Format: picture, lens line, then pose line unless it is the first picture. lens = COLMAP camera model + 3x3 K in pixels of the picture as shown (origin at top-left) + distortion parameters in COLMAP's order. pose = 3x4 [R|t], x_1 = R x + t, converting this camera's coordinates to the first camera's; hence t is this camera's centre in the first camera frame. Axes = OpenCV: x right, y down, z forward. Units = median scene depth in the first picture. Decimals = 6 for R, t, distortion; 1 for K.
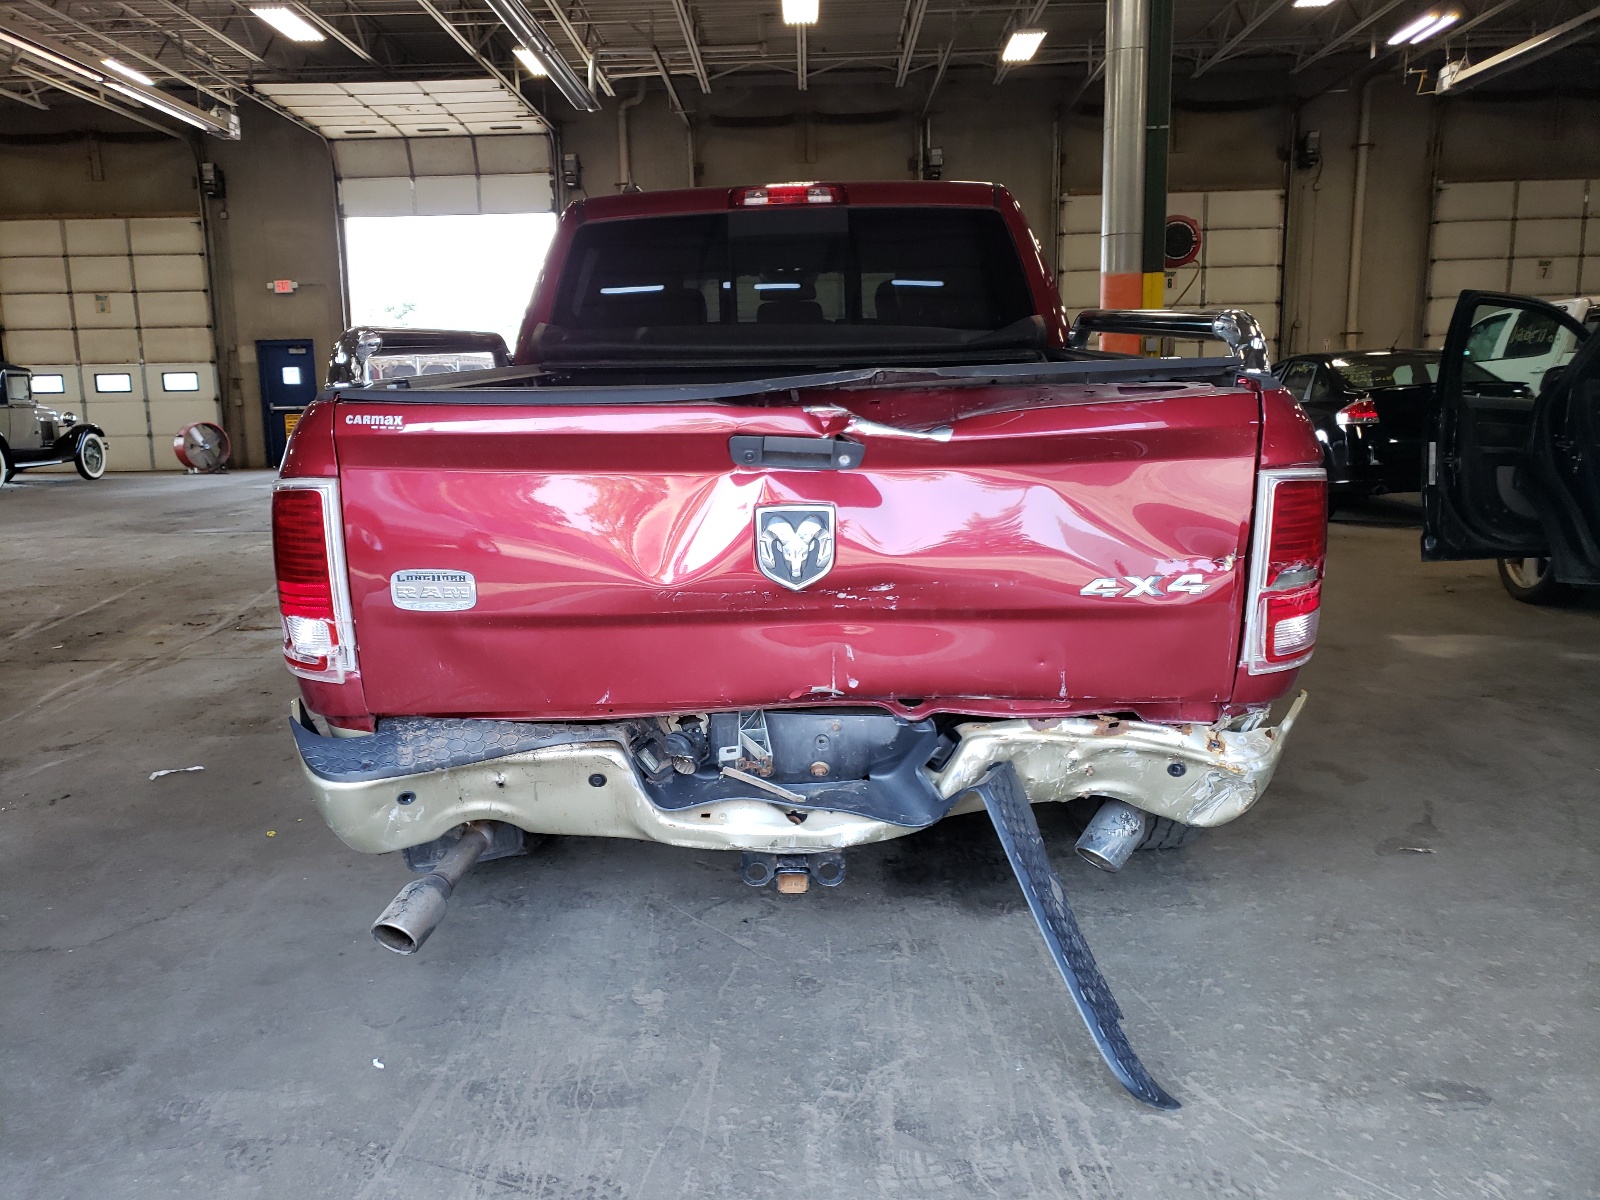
lens RADIAL K [[1241.2, 0, 785.7], [0, 1241.2, 614.0], [0, 0, 1]] dist [0.017938, 0.009674]
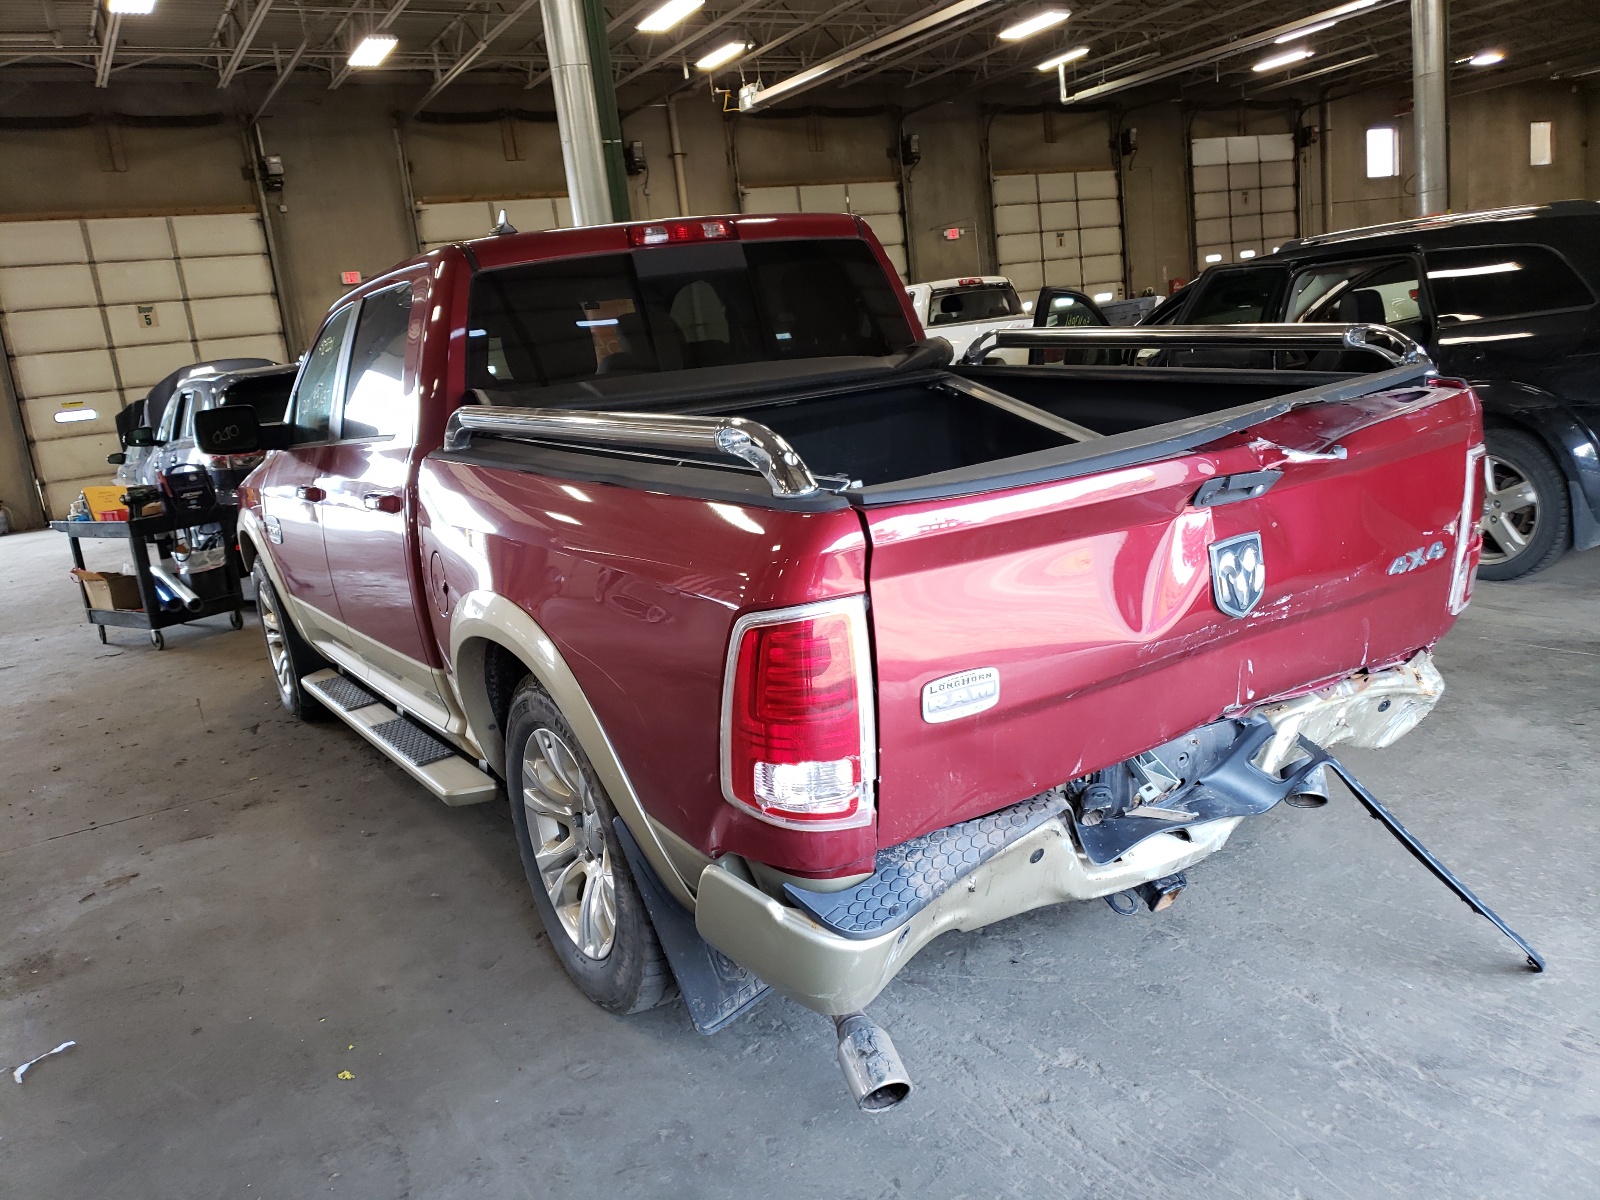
lens RADIAL K [[1236.3, 0, 800.0], [0, 1236.3, 600.0], [0, 0, 1]] dist [0.011926, 0.013415]
pose [[0.837646, -0.187405, 0.513058, -0.103776], [0.192401, 0.980331, 0.043960, -0.018832], [-0.511205, 0.061890, 0.857227, 0.035109]]
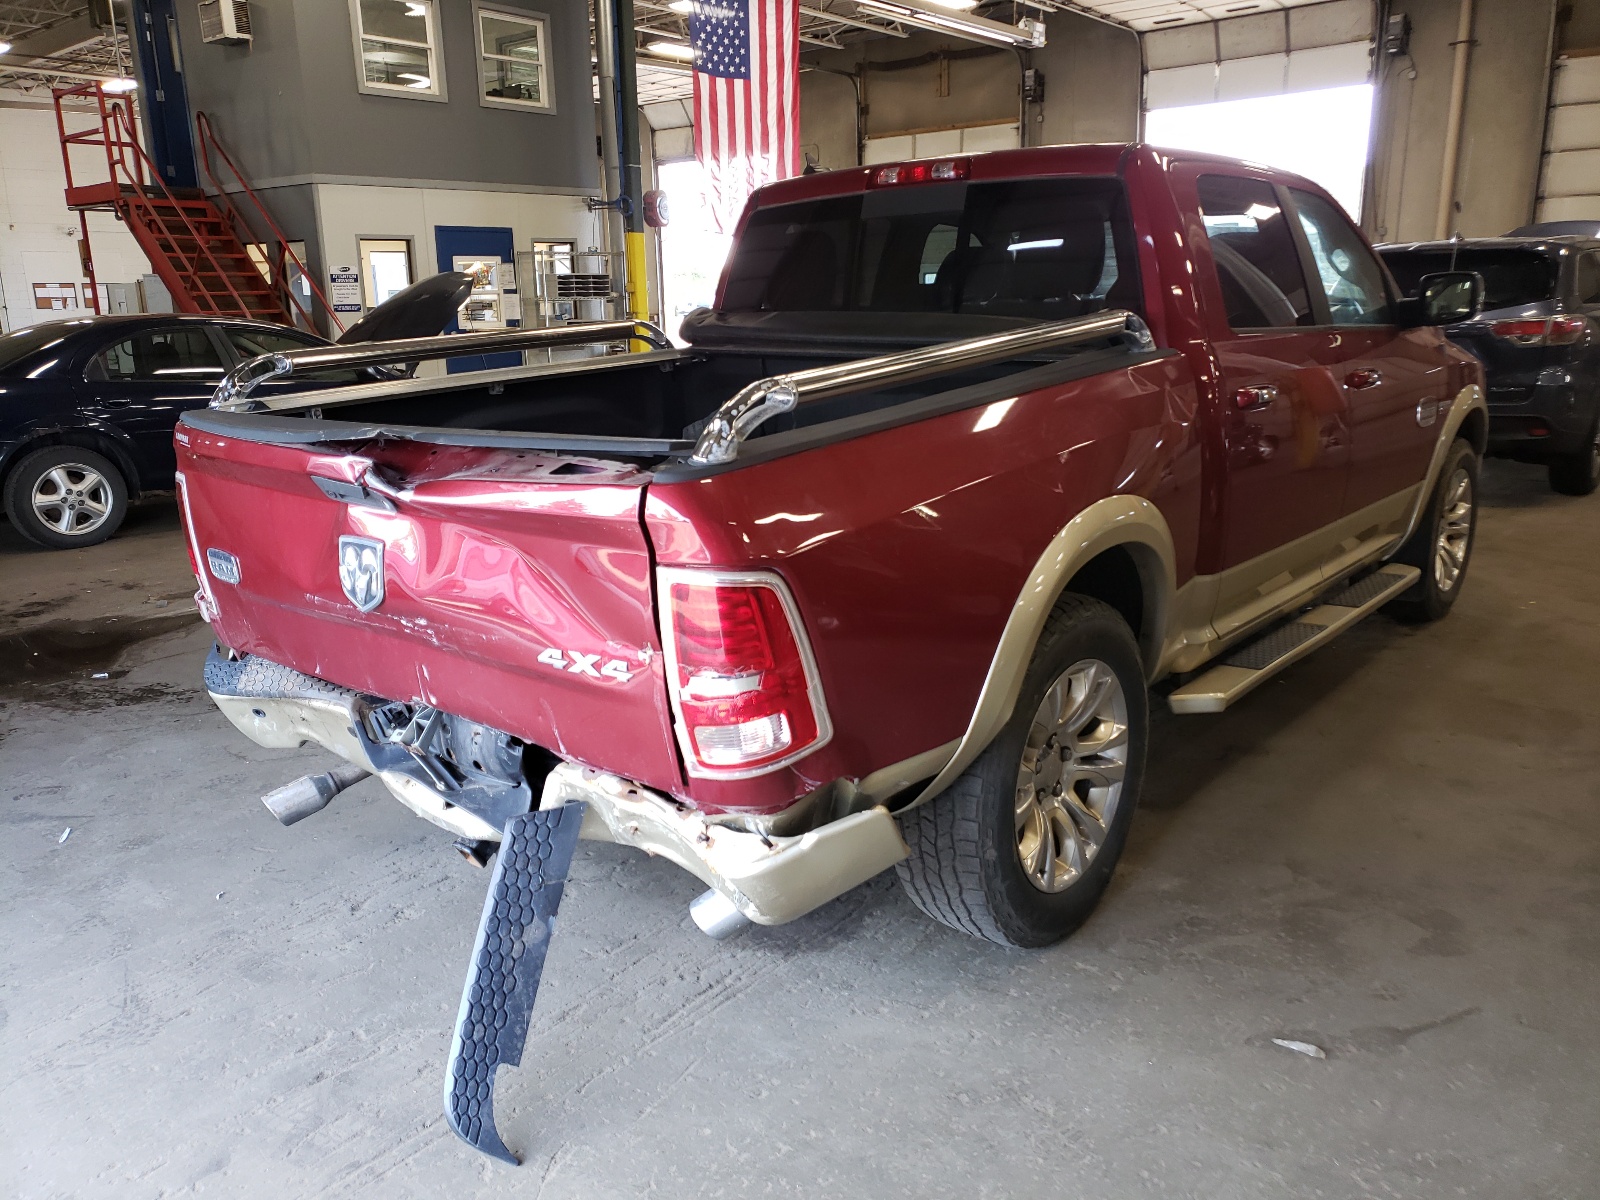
lens RADIAL K [[1245.4, 0, 800.0], [0, 1245.4, 600.0], [0, 0, 1]] dist [0.018803, 0.003374]
pose [[0.779406, 0.158941, -0.606023, 0.126409], [-0.109313, 0.986948, 0.118258, -0.026021], [0.616909, -0.025925, 0.786607, 0.040592]]
